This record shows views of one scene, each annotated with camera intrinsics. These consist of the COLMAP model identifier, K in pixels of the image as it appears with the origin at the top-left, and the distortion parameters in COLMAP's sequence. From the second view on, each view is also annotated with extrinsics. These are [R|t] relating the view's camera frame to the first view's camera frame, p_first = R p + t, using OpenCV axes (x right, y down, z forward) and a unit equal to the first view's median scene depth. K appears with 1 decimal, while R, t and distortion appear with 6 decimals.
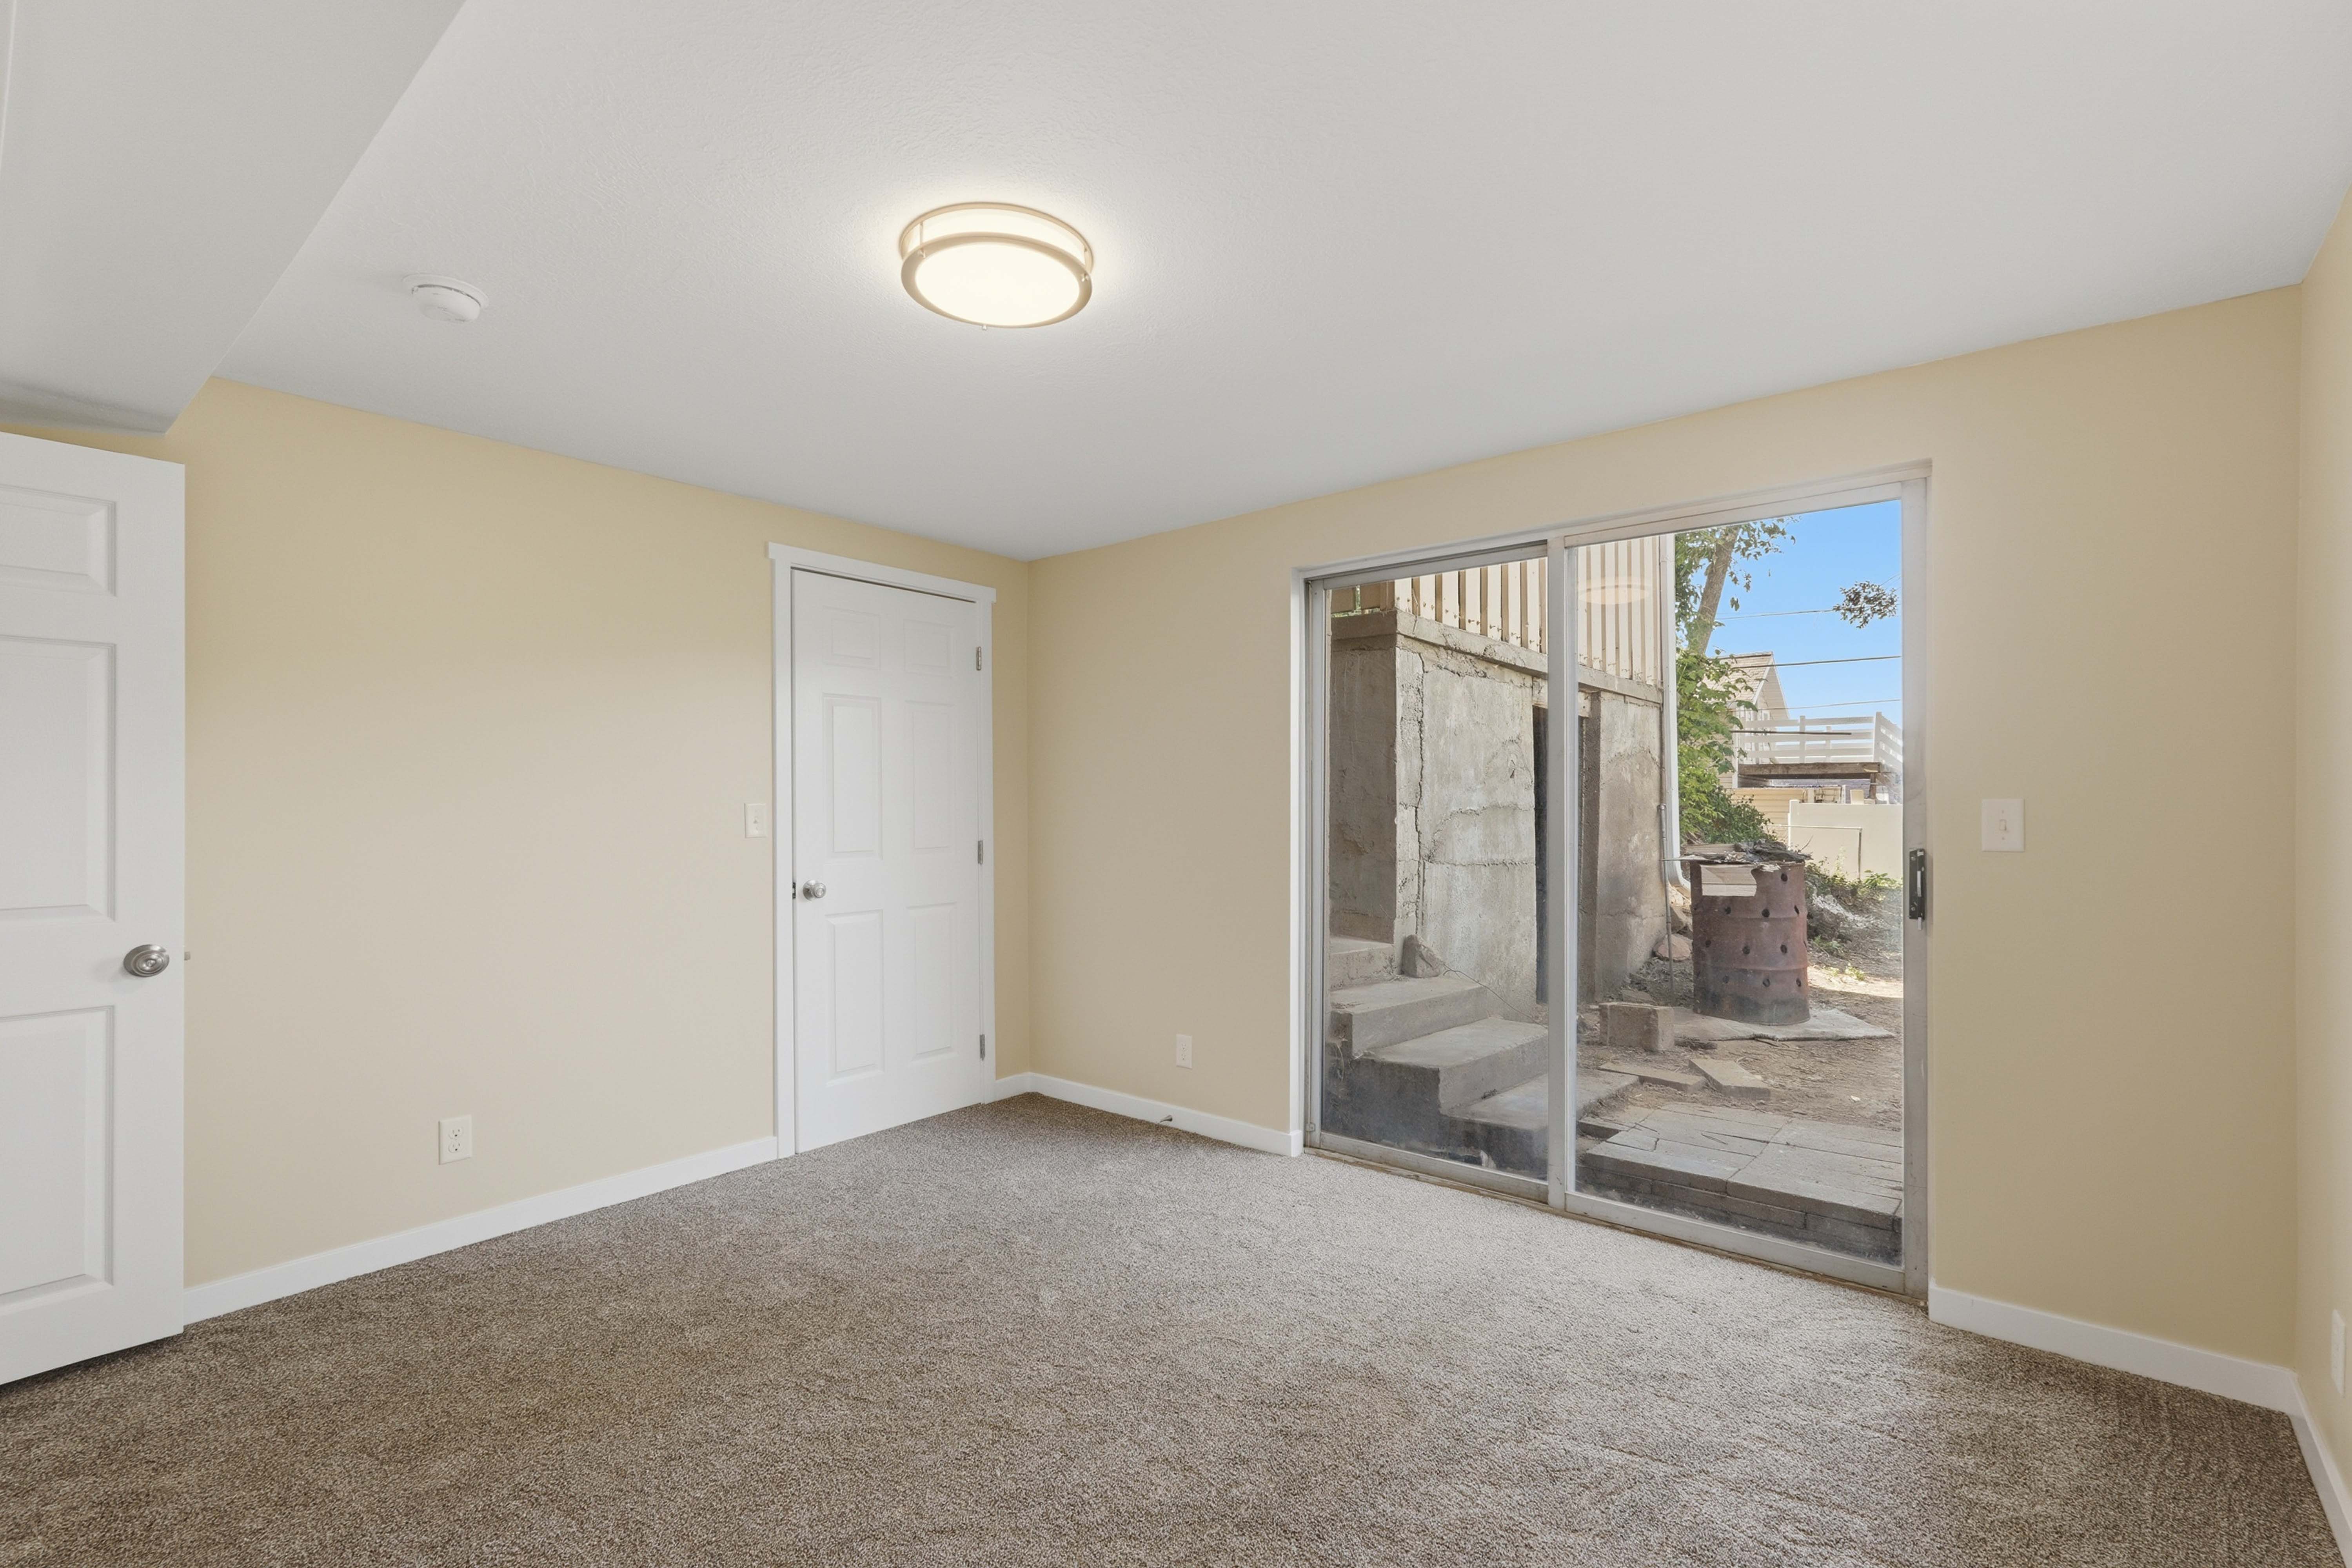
lens RADIAL K [[1046.2, 0, 1177.5], [0, 1046.2, 794.9], [0, 0, 1]] dist [-0.000697, 0.000693]
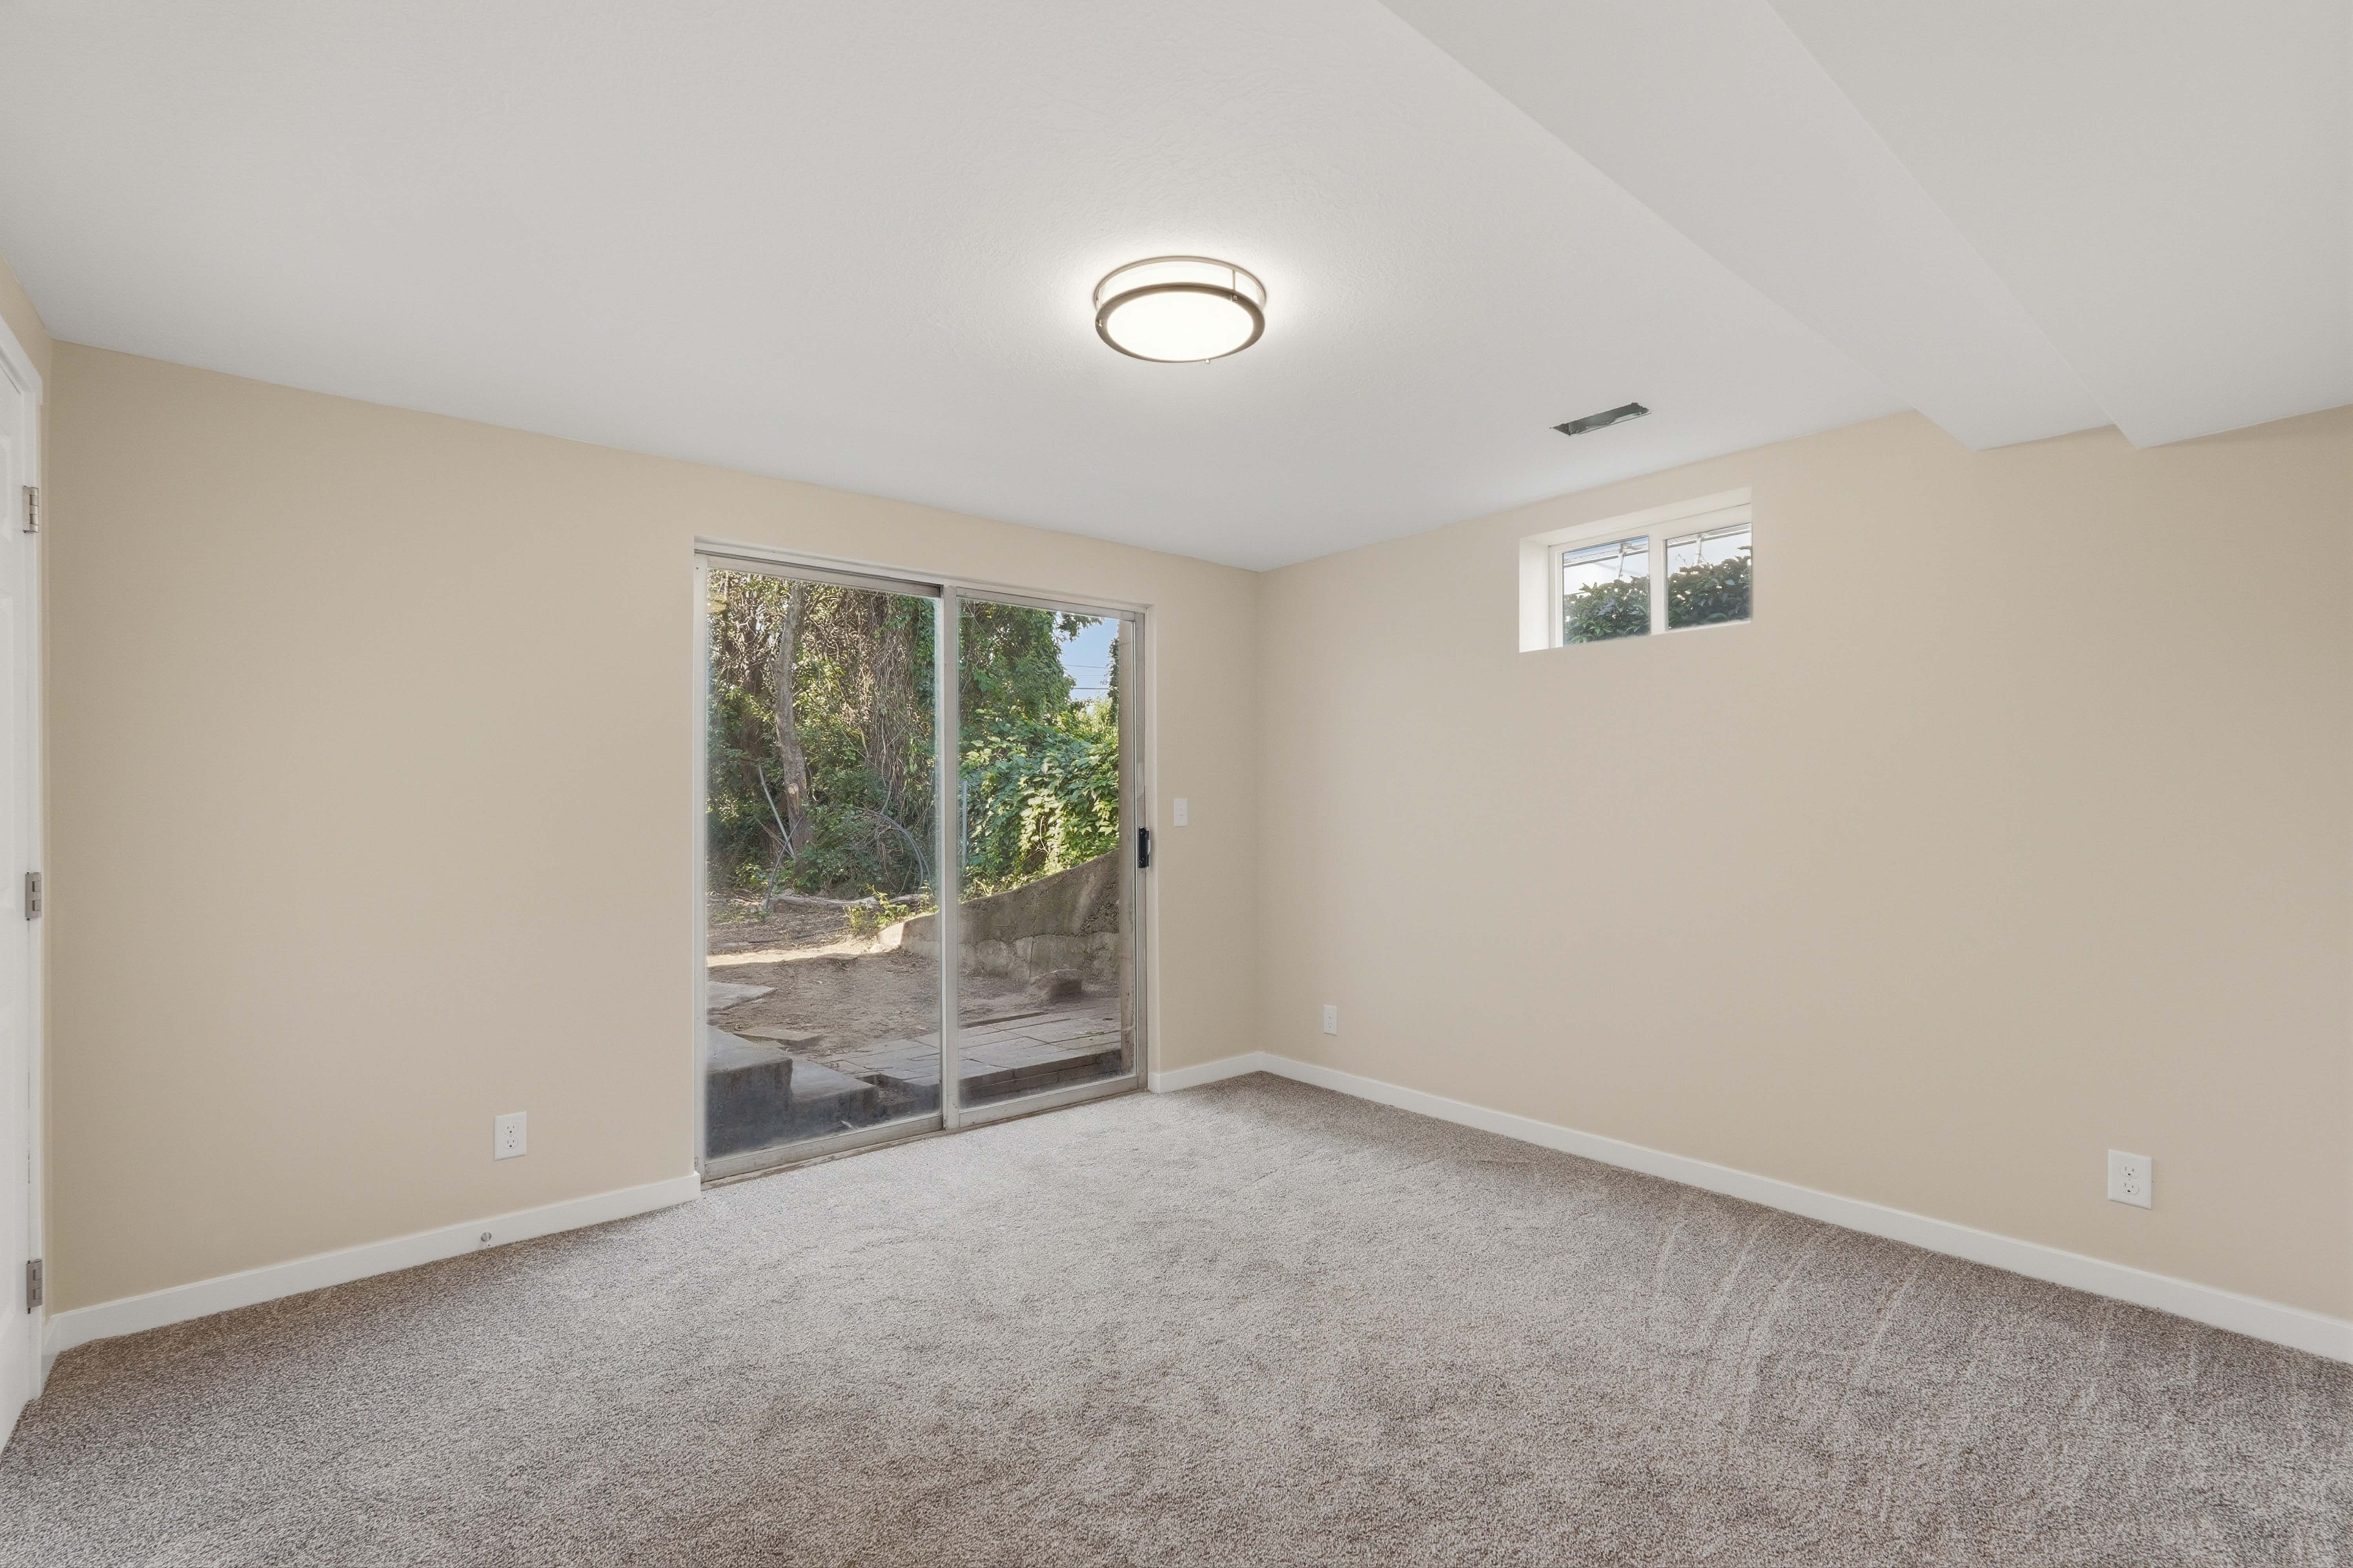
lens RADIAL K [[1046.6, 0, 1178.0], [0, 1046.6, 794.9], [0, 0, 1]] dist [-0.000697, 0.000693]
pose [[0.179689, 0.010545, 0.983667, -0.754992], [-0.008515, 0.999922, -0.009164, 0.009500], [-0.983687, -0.006729, 0.179765, 0.483953]]
